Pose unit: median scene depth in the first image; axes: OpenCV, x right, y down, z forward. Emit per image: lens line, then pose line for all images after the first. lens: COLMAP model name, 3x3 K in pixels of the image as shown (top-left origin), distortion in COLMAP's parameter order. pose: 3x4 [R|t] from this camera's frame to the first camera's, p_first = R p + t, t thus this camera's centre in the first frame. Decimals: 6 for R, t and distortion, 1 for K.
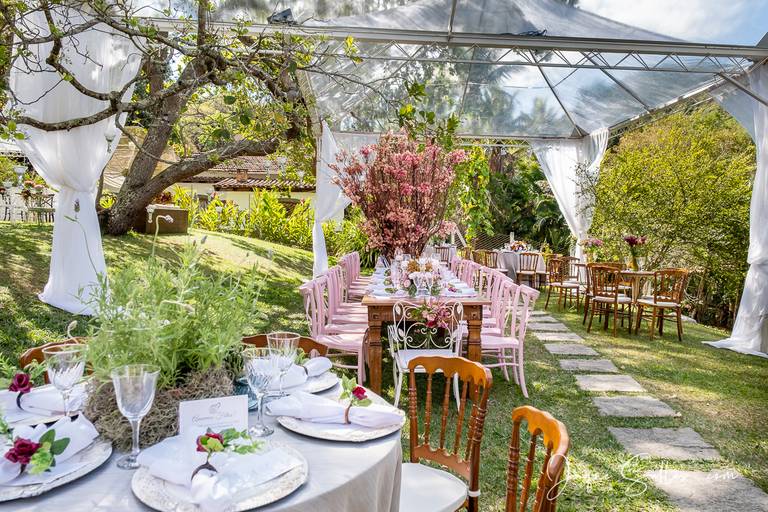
lens RADIAL K [[589.0, 0, 384.0], [0, 589.0, 256.0], [0, 0, 1]] dist [0.032943, -0.000900]
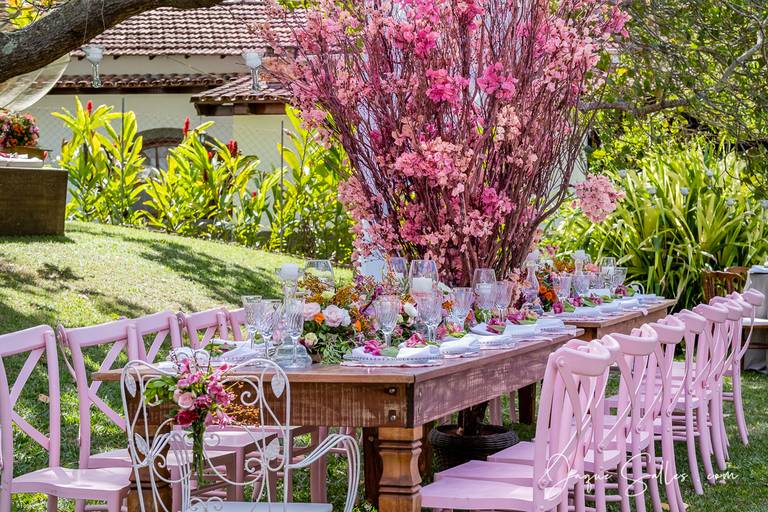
lens RADIAL K [[1925.7, 0, 370.5], [0, 1925.7, 239.8], [0, 0, 1]] dist [-0.035484, 7.165608]
pose [[0.968578, -0.008956, -0.248548, 0.266974], [-0.001952, 0.999047, -0.043603, 0.026780], [0.248702, 0.042718, 0.967638, -0.109247]]
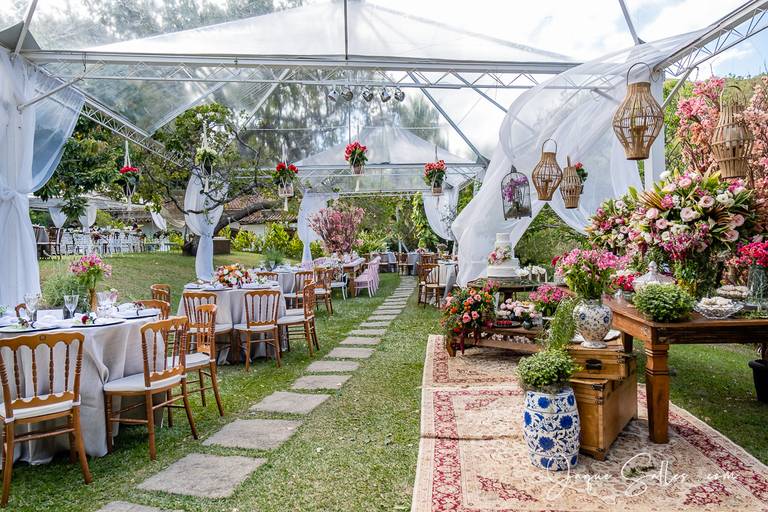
lens RADIAL K [[521.8, 0, 384.0], [0, 521.8, 256.0], [0, 0, 1]] dist [0.010729, -0.000585]
pose [[0.998534, -0.052792, 0.011960, 0.177553], [0.053070, 0.998295, -0.024317, 0.060066], [-0.010656, 0.024916, 0.999633, -1.039466]]
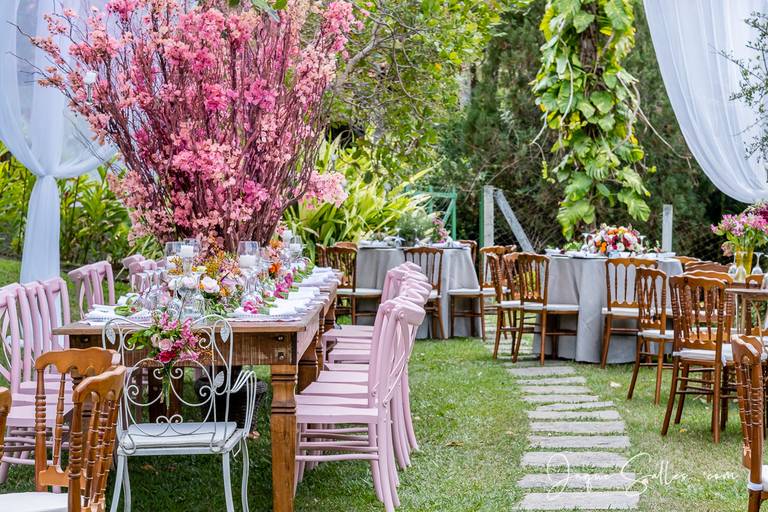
lens RADIAL K [[2084.4, 0, 384.0], [0, 2084.4, 256.0], [0, 0, 1]] dist [0.127432, 1.072077]
pose [[0.999870, -0.009713, 0.012856, 0.132236], [0.009974, 0.999743, -0.020381, 0.031997], [-0.012655, 0.020506, 0.999710, -0.487454]]
